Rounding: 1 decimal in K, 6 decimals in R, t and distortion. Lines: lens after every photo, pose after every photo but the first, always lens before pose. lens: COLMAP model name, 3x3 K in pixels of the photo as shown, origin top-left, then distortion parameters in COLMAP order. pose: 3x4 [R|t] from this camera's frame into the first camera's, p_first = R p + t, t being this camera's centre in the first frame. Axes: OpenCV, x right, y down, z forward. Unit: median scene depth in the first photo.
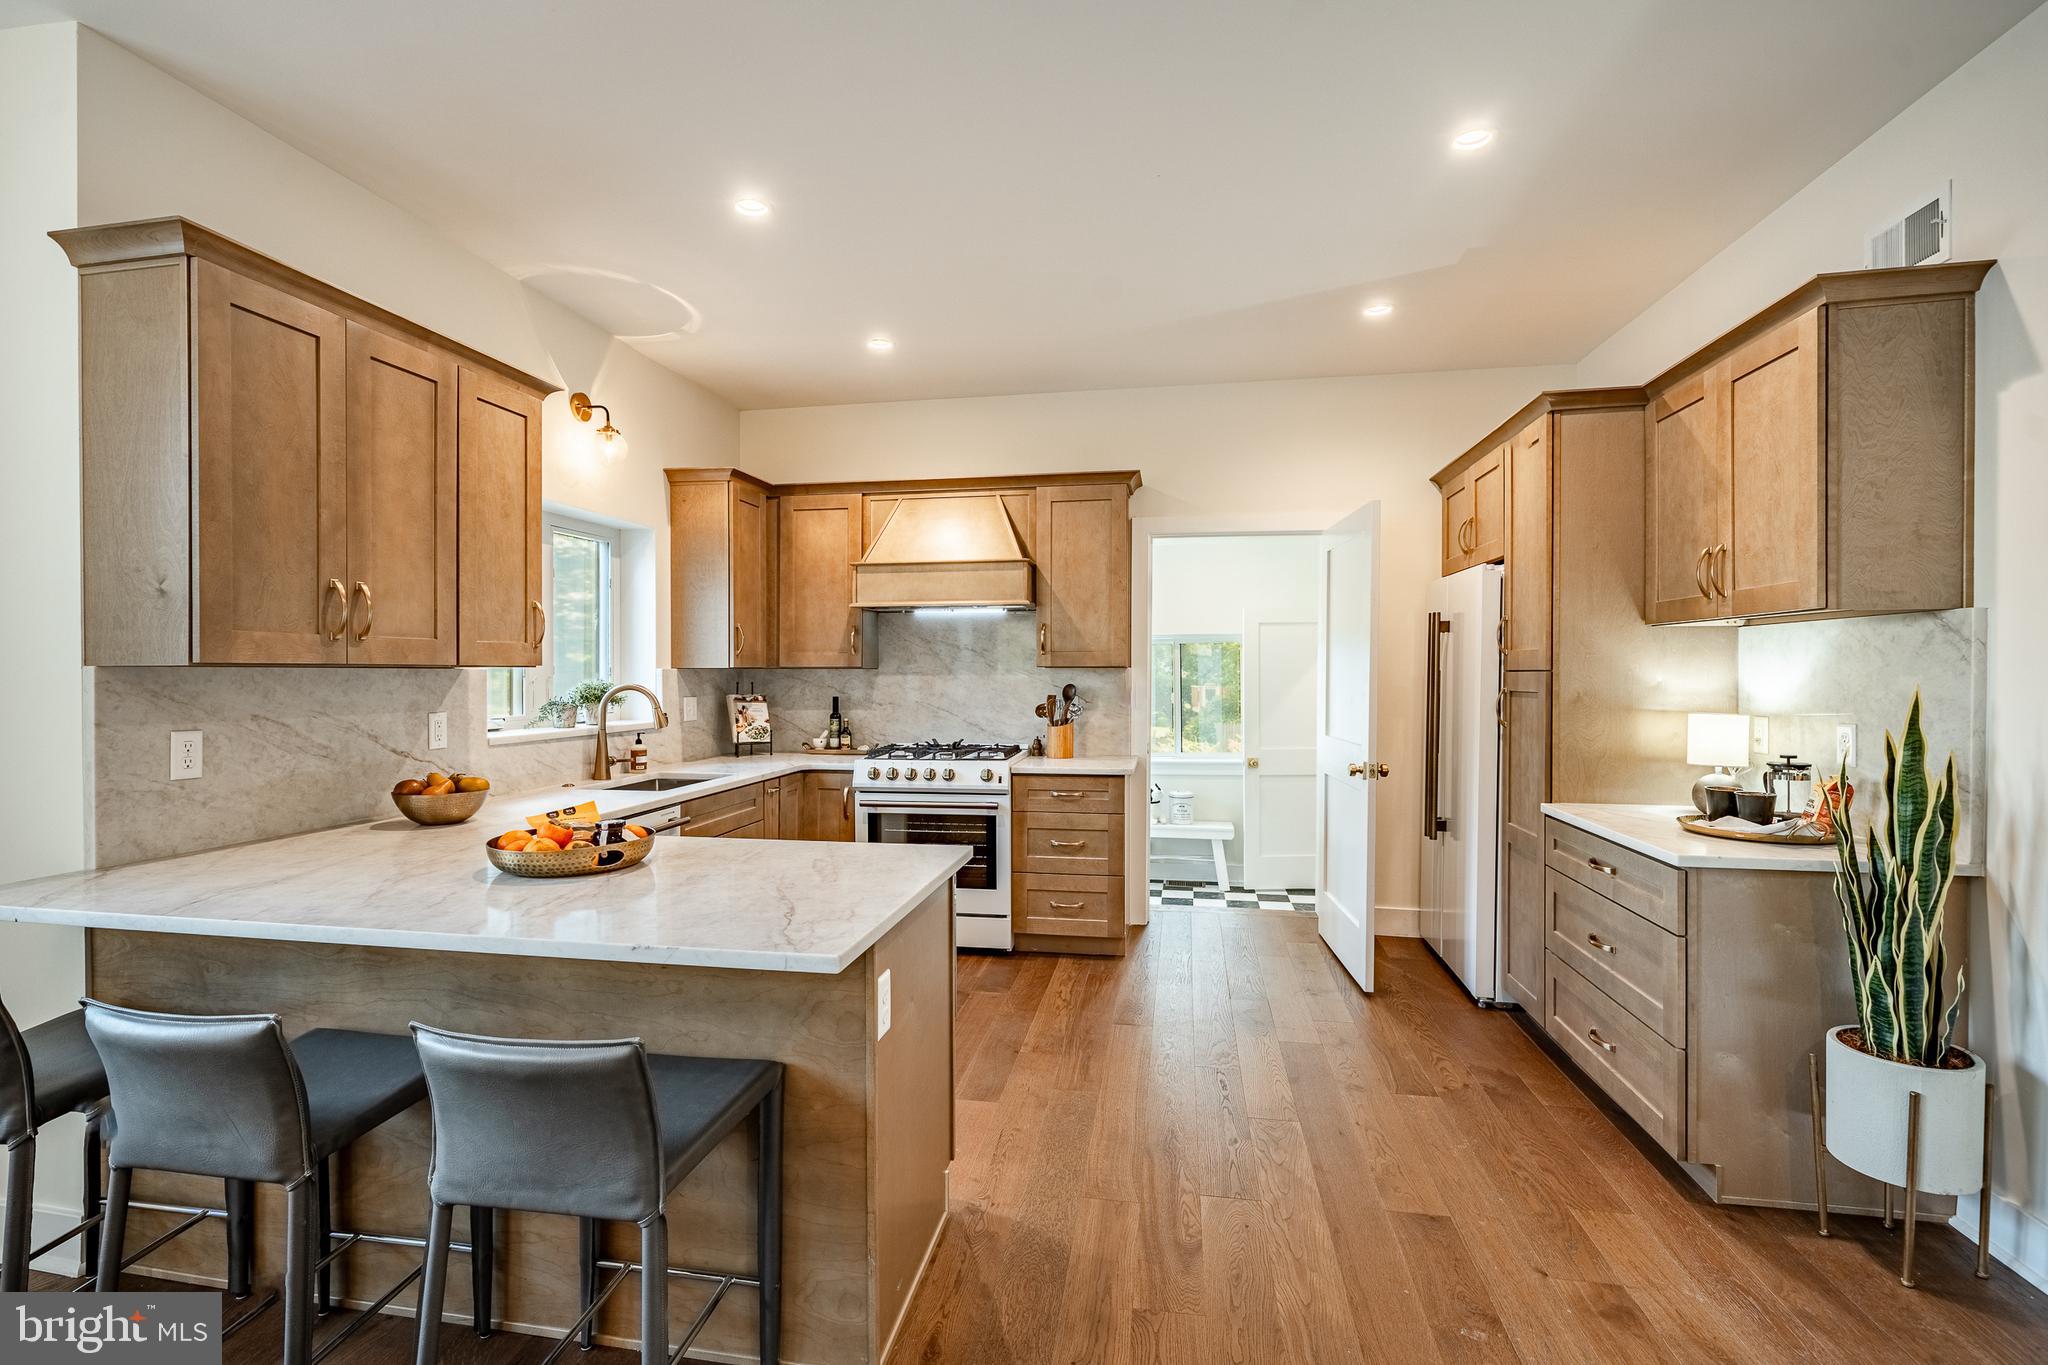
lens RADIAL K [[942.8, 0, 1020.3], [0, 942.8, 683.1], [0, 0, 1]] dist [0.002238, 0.000479]
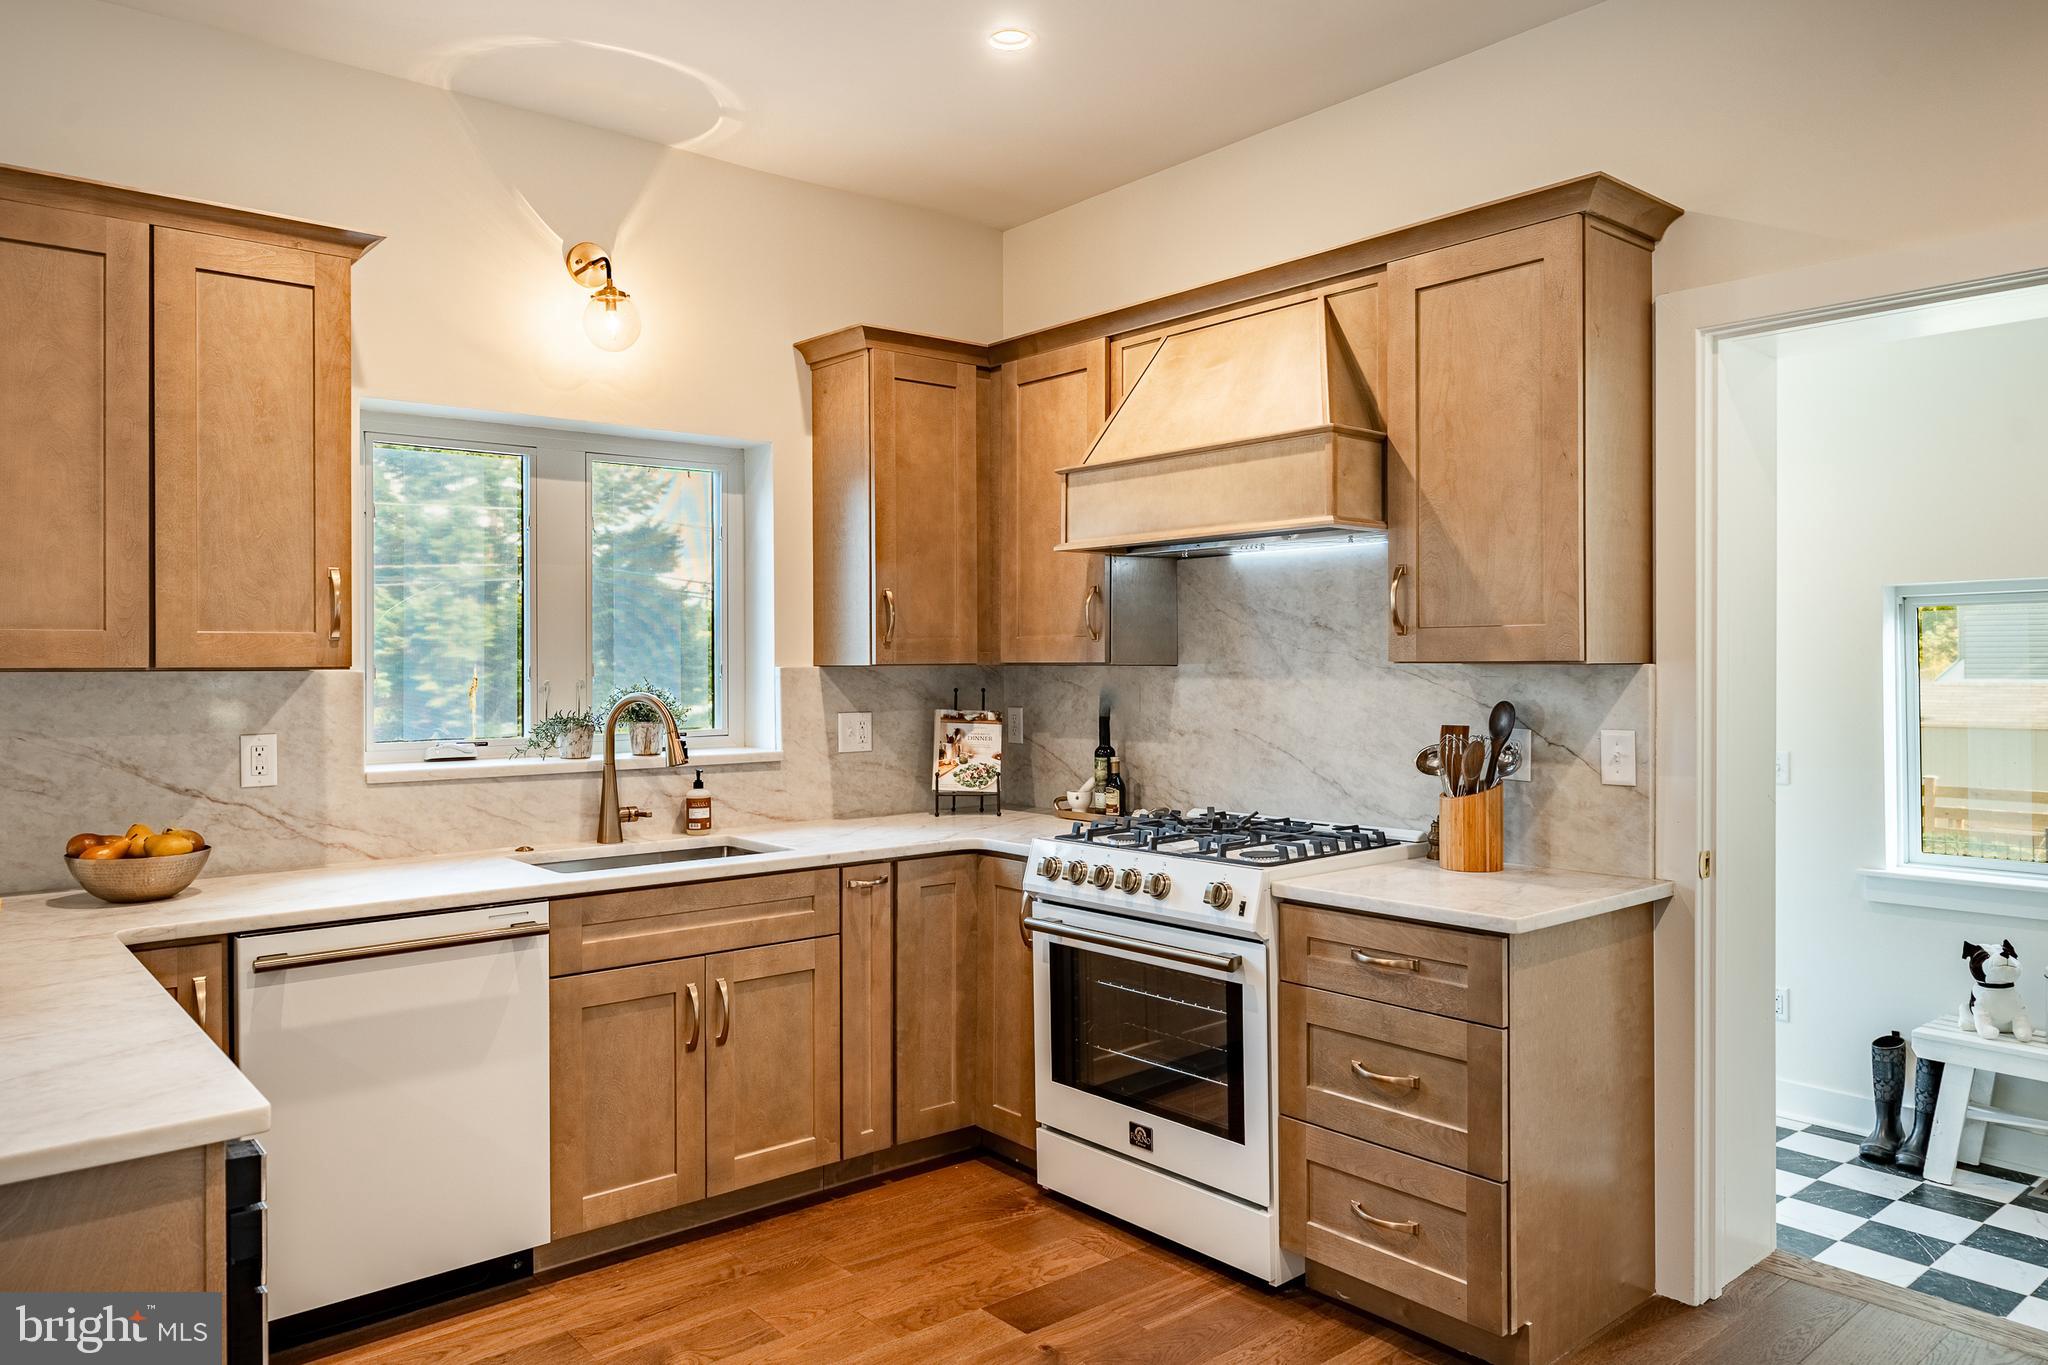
lens RADIAL K [[1392.0, 0, 1022.6], [0, 1392.0, 666.3], [0, 0, 1]] dist [0.001142, -0.003133]
pose [[0.765649, 0.000664, -0.643258, 0.324018], [-0.005670, 0.999968, -0.005716, -0.011170], [0.643234, 0.008024, 0.765628, 0.396742]]
